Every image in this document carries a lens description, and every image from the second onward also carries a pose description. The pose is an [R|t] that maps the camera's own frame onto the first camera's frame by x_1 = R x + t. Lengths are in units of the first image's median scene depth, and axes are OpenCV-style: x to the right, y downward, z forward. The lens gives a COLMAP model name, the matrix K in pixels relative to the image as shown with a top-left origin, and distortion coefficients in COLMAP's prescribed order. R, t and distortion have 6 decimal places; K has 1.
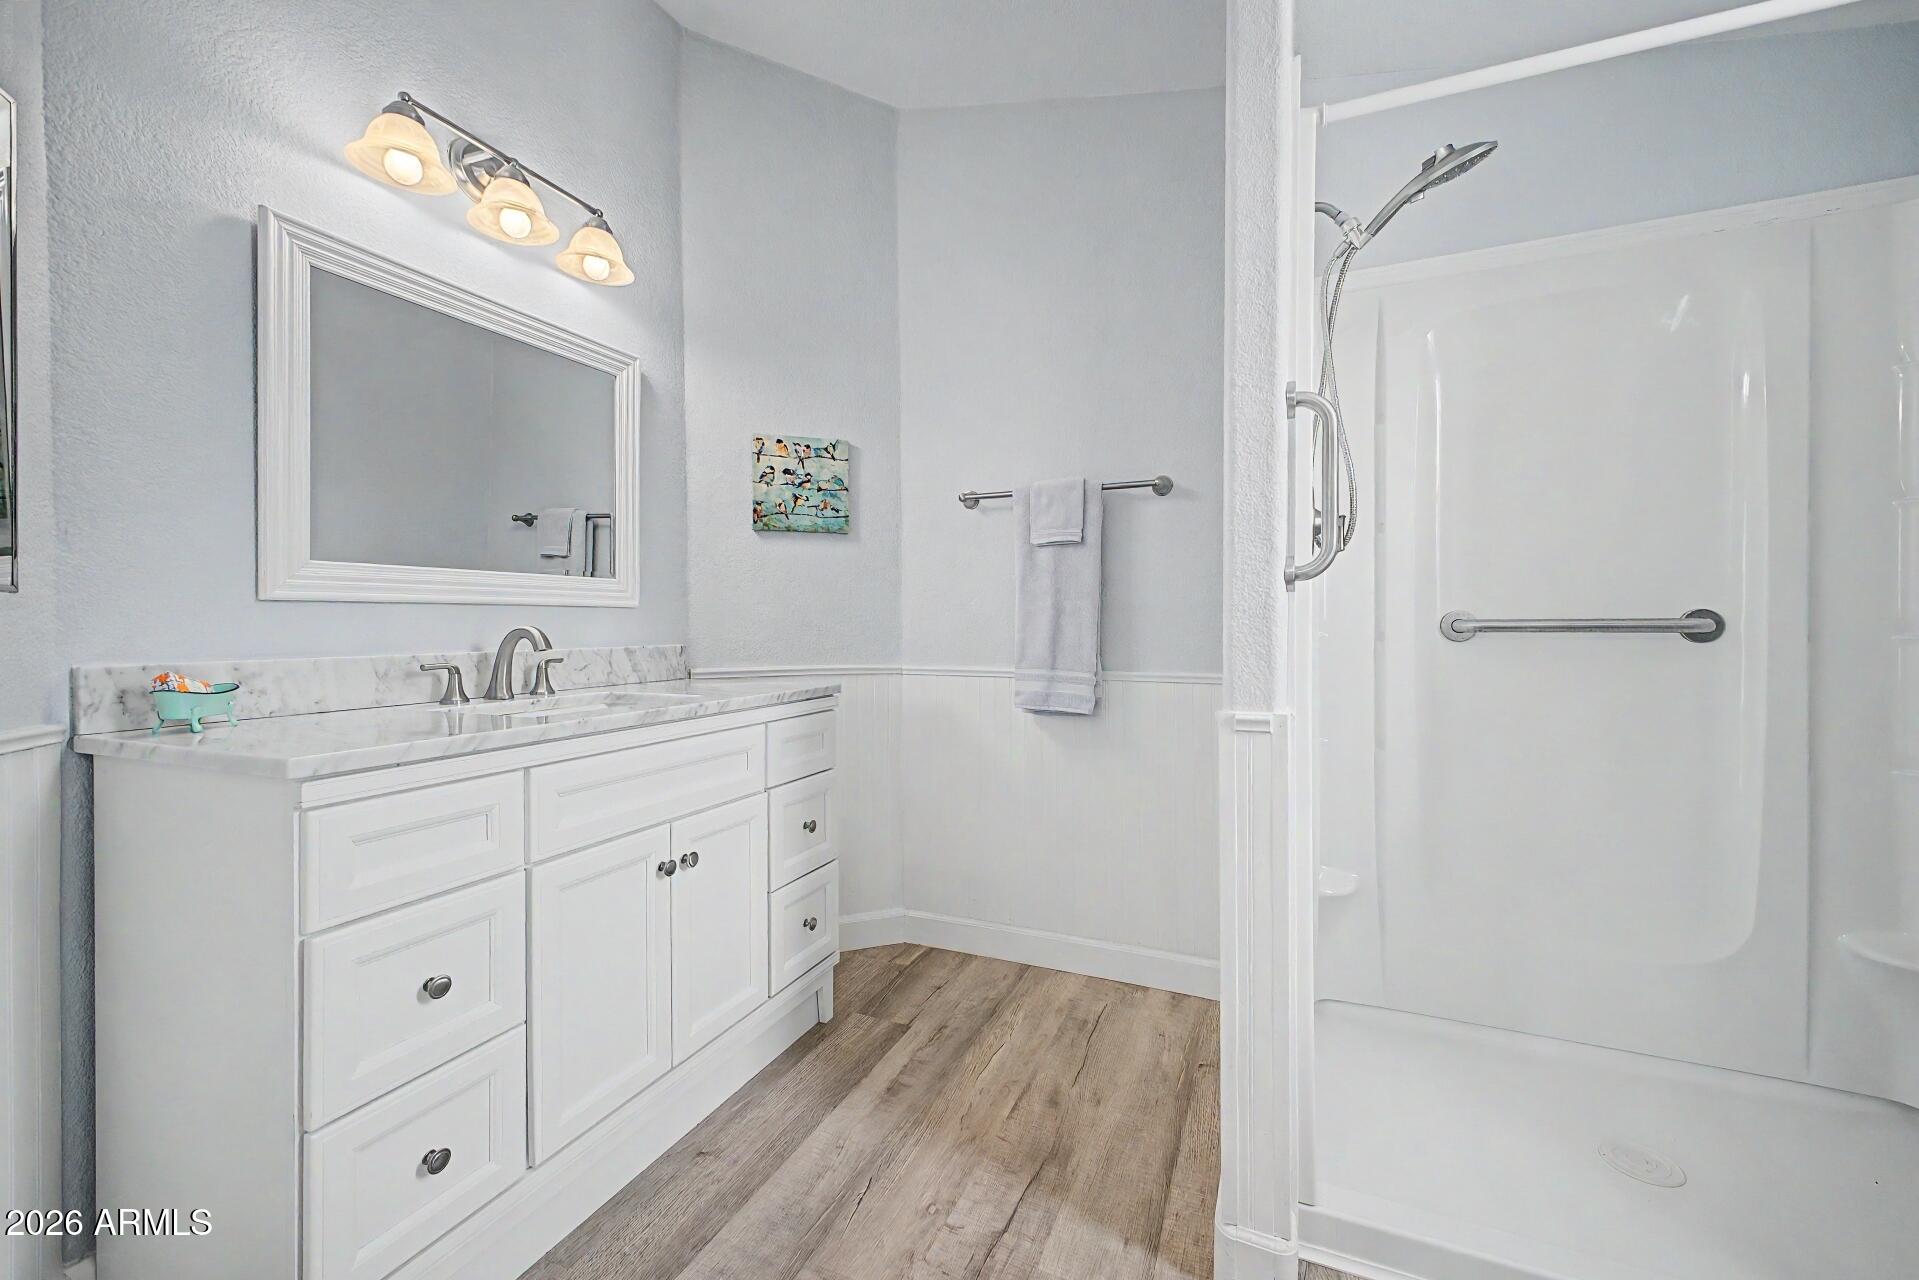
lens RADIAL K [[766.9, 0, 960.7], [0, 766.9, 628.0], [0, 0, 1]] dist [0.028403, -0.011876]
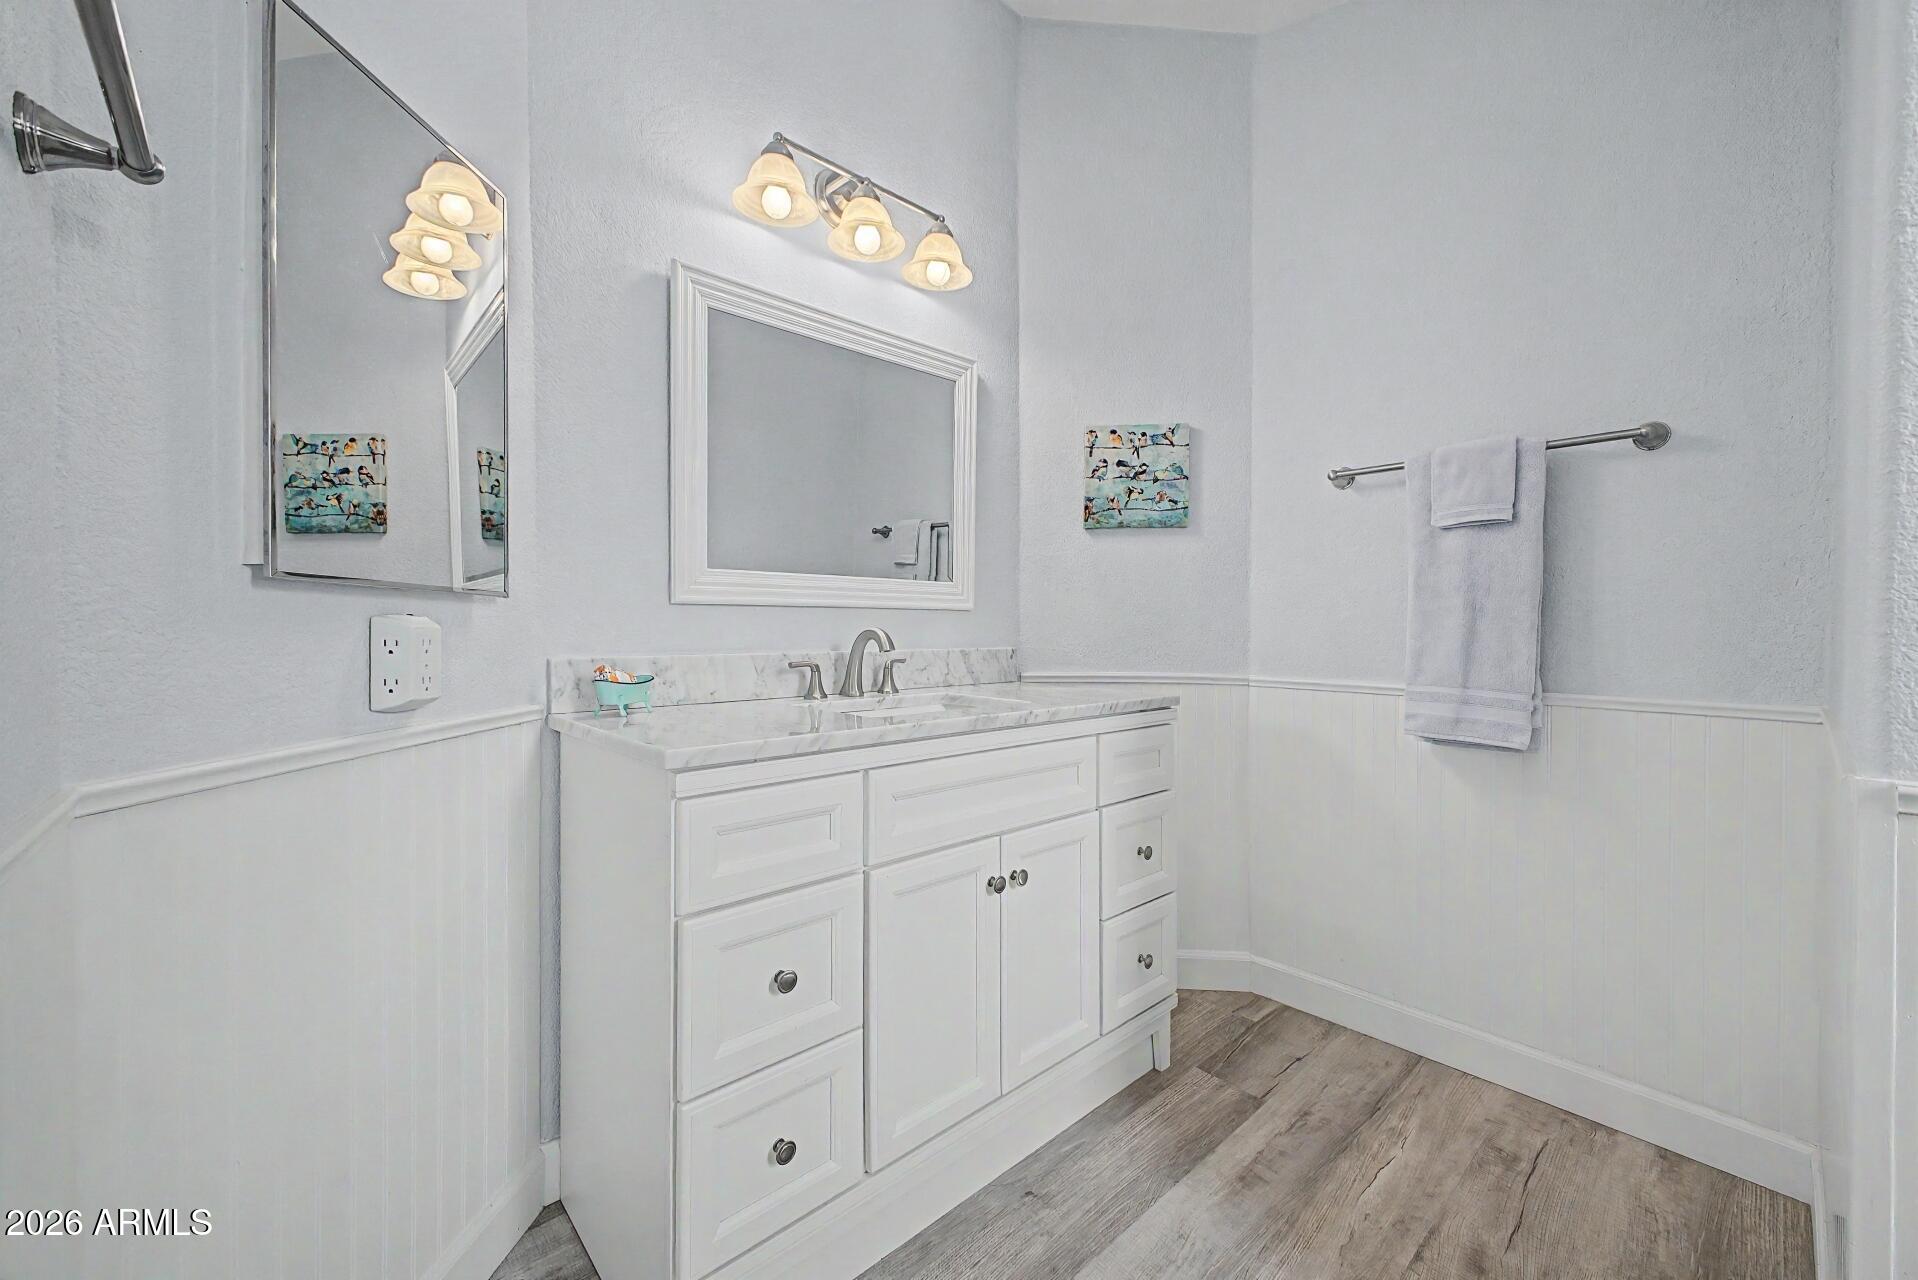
lens RADIAL K [[766.5, 0, 960.2], [0, 766.5, 628.0], [0, 0, 1]] dist [0.028403, -0.011876]
pose [[0.913751, 0.006260, -0.406227, -0.029715], [-0.008109, 0.999963, -0.002831, 0.000076], [0.406194, 0.005881, 0.913768, 0.087911]]
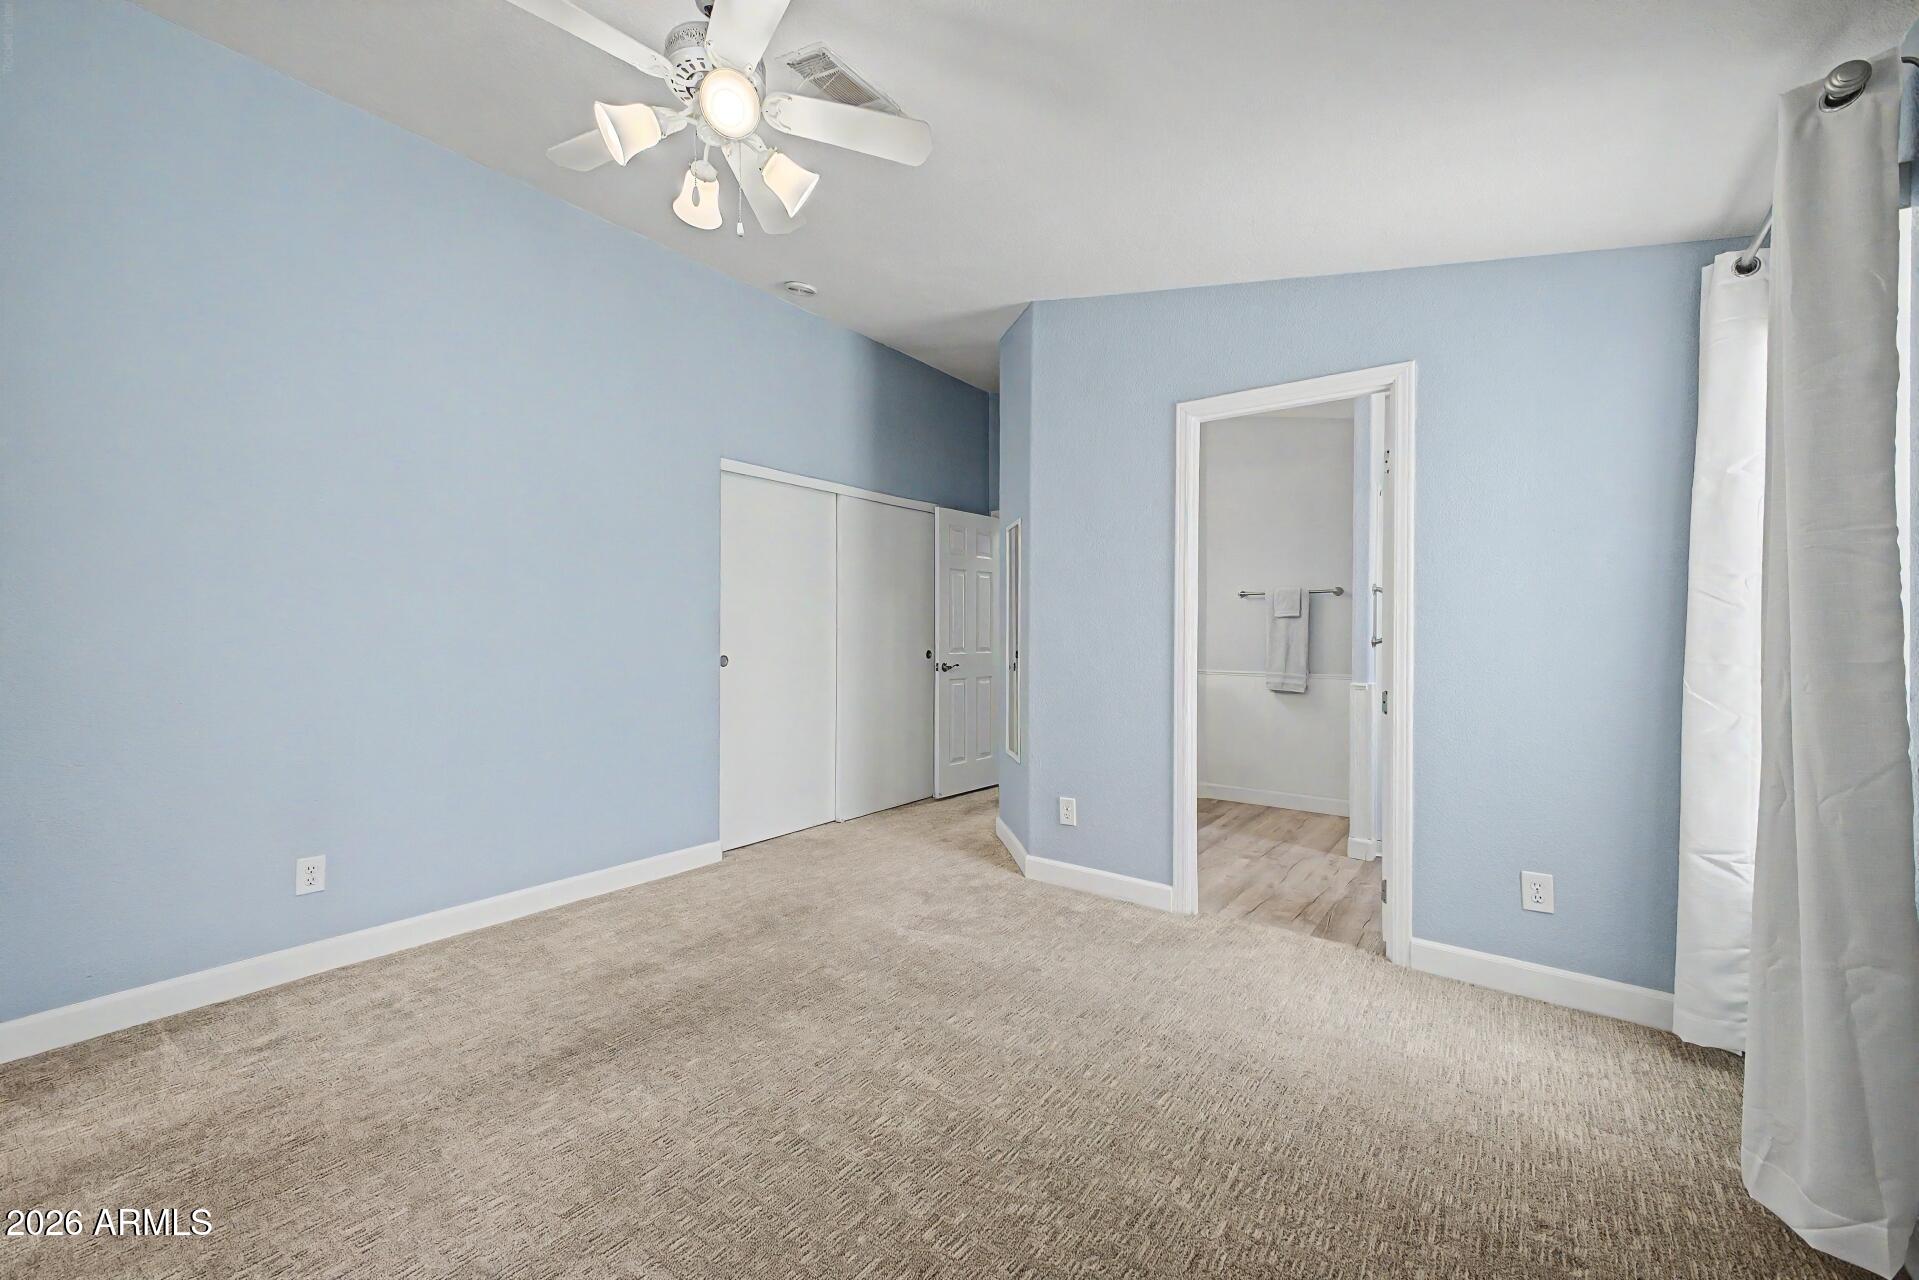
lens RADIAL K [[752.3, 0, 960.4], [0, 752.3, 639.0], [0, 0, 1]] dist [0.016570, -0.000069]
pose [[0.971414, 0.004278, -0.237354, -0.304141], [-0.003897, 0.999990, 0.002073, -0.048727], [0.237360, -0.001089, 0.971421, -1.496362]]
